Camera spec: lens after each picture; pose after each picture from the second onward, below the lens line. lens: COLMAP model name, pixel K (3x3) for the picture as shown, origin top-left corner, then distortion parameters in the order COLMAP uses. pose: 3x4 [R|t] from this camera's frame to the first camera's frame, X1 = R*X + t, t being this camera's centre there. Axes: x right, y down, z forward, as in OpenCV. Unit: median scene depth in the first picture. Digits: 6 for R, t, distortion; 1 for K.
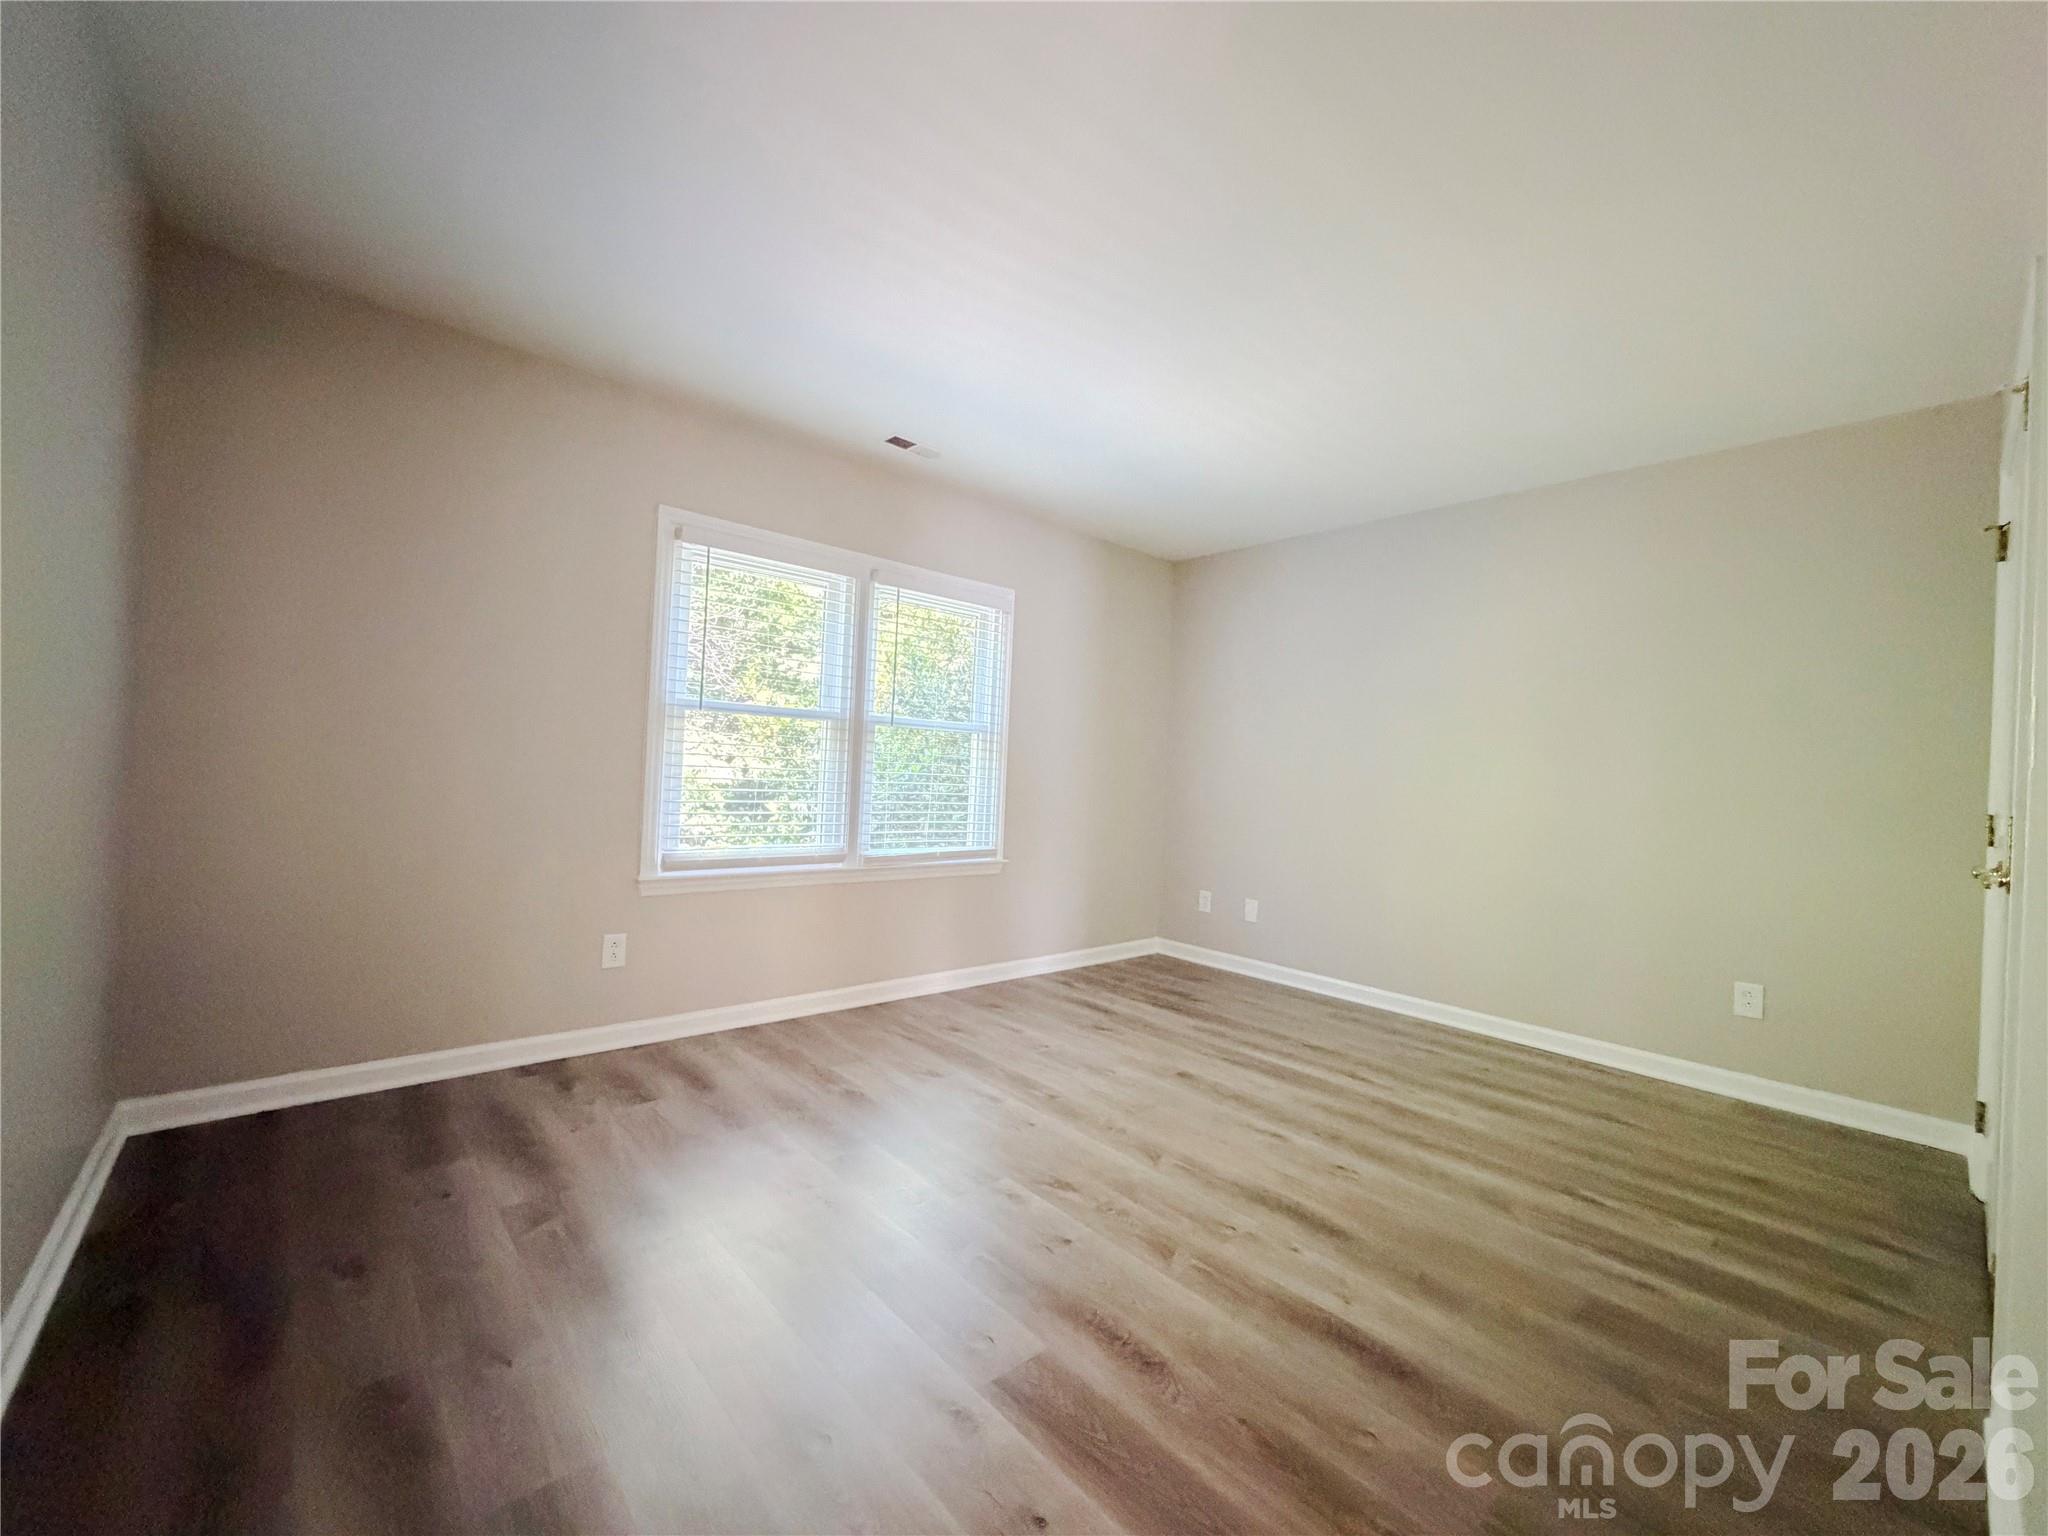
lens RADIAL K [[816.7, 0, 1016.9], [0, 816.7, 766.1], [0, 0, 1]] dist [0.000585, 0.000068]
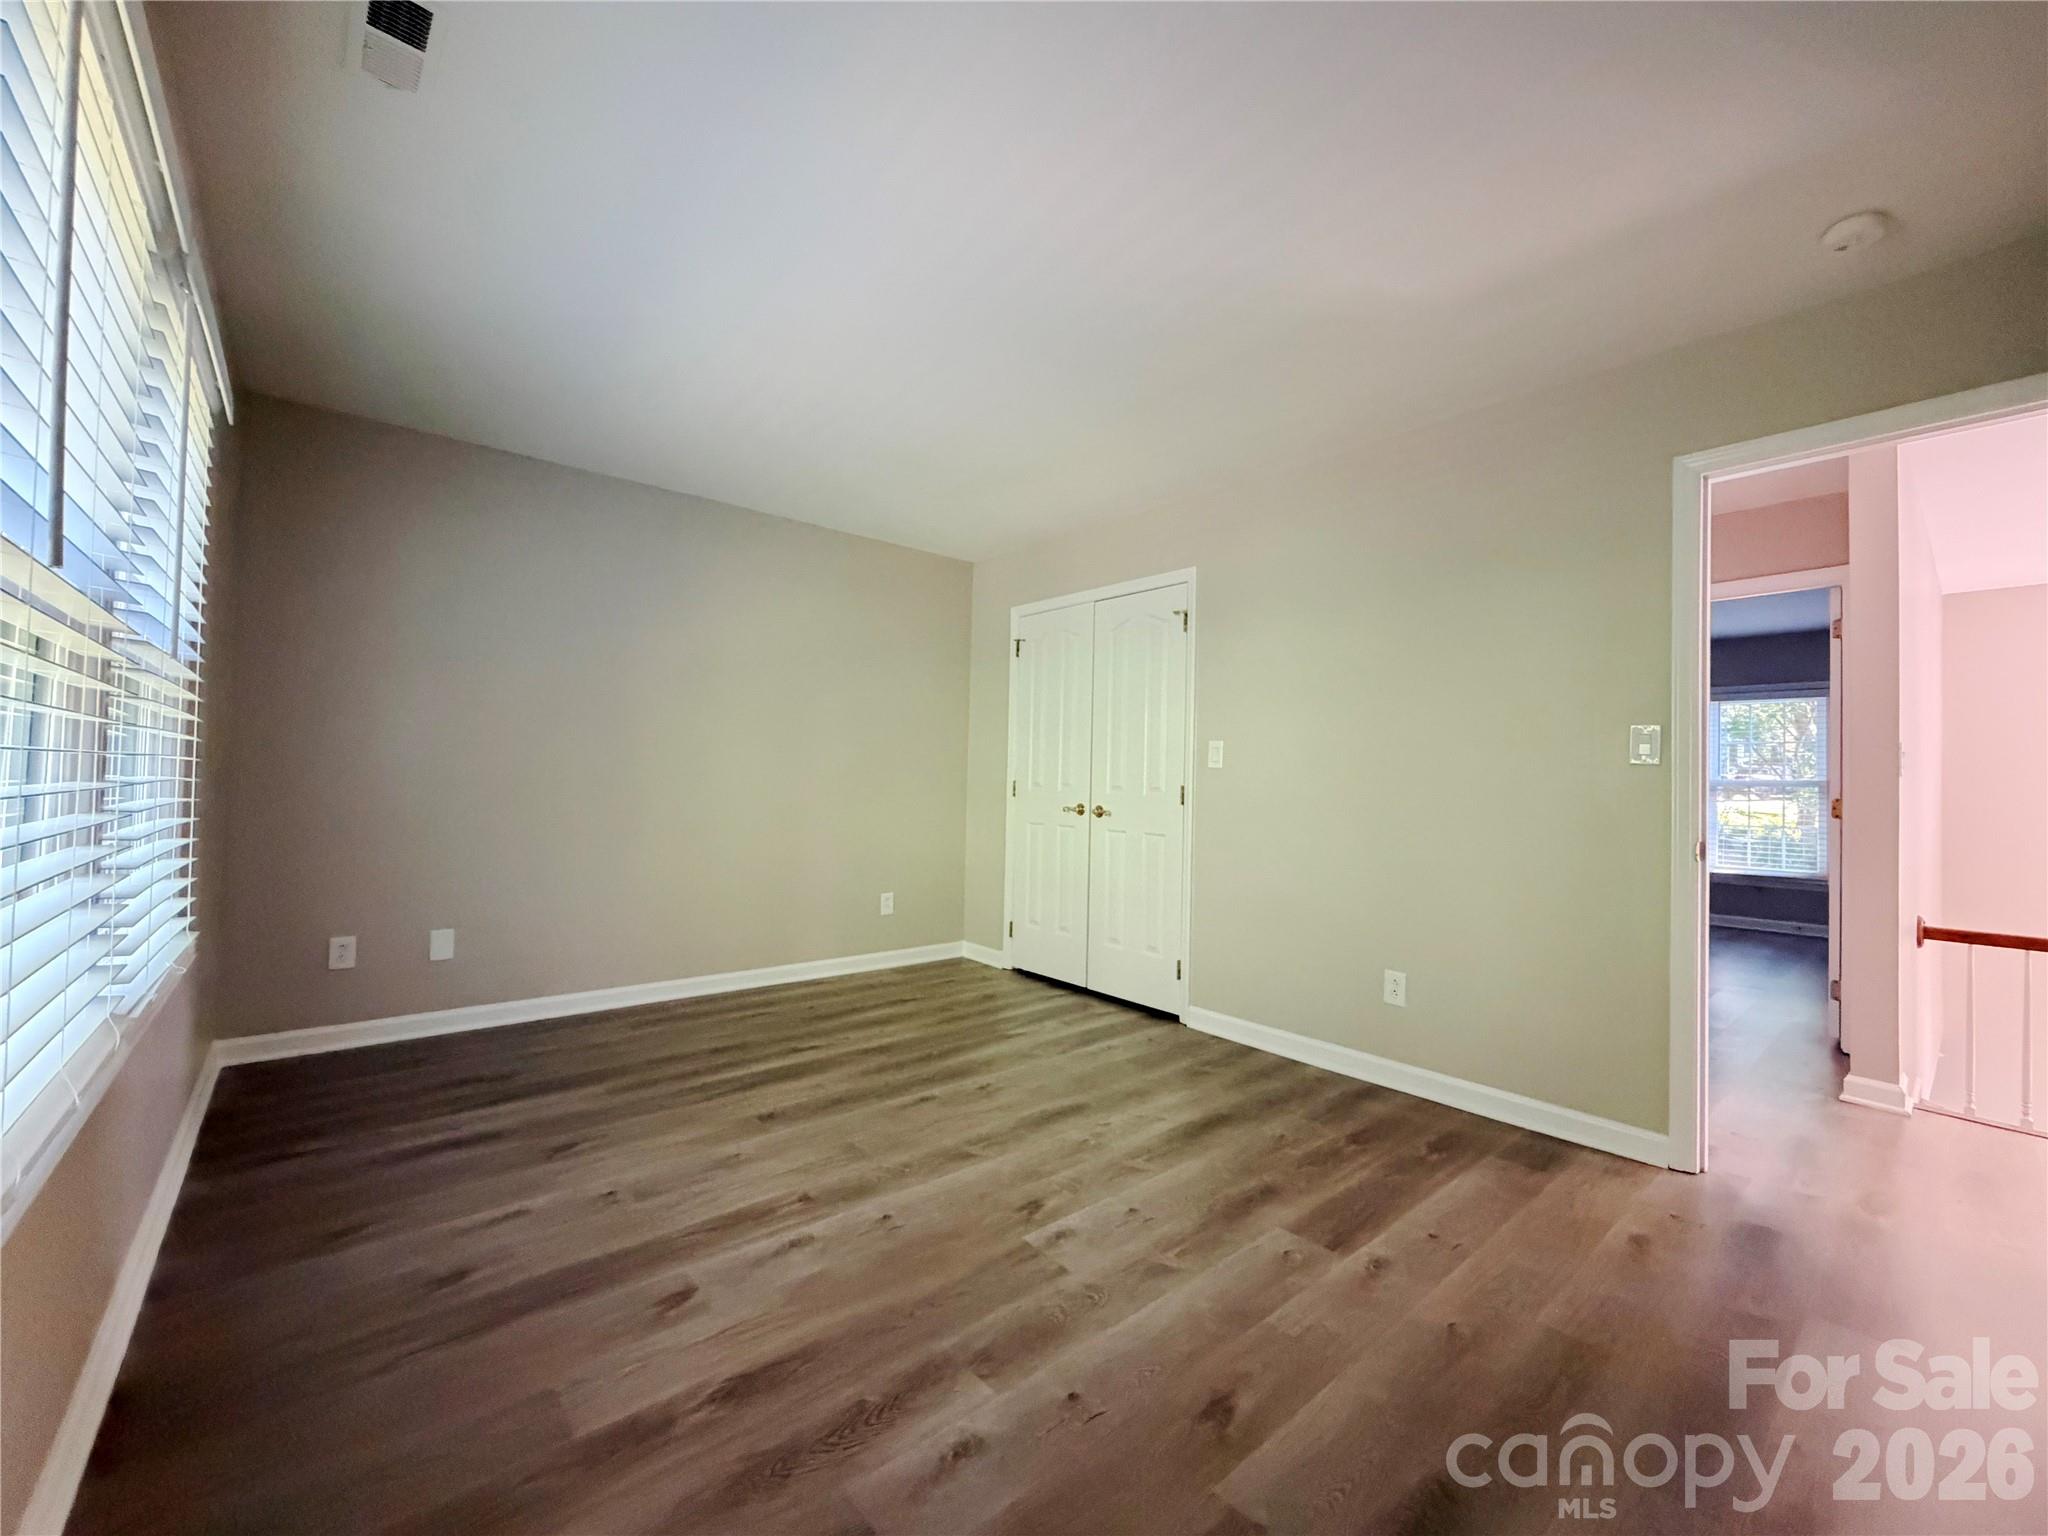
lens RADIAL K [[816.7, 0, 1016.9], [0, 816.7, 766.1], [0, 0, 1]] dist [0.000585, 0.000068]
pose [[0.016466, -0.025203, 0.999547, -0.668829], [-0.030053, 0.999218, 0.025690, -0.024954], [-0.999413, -0.030463, 0.015695, 0.756520]]
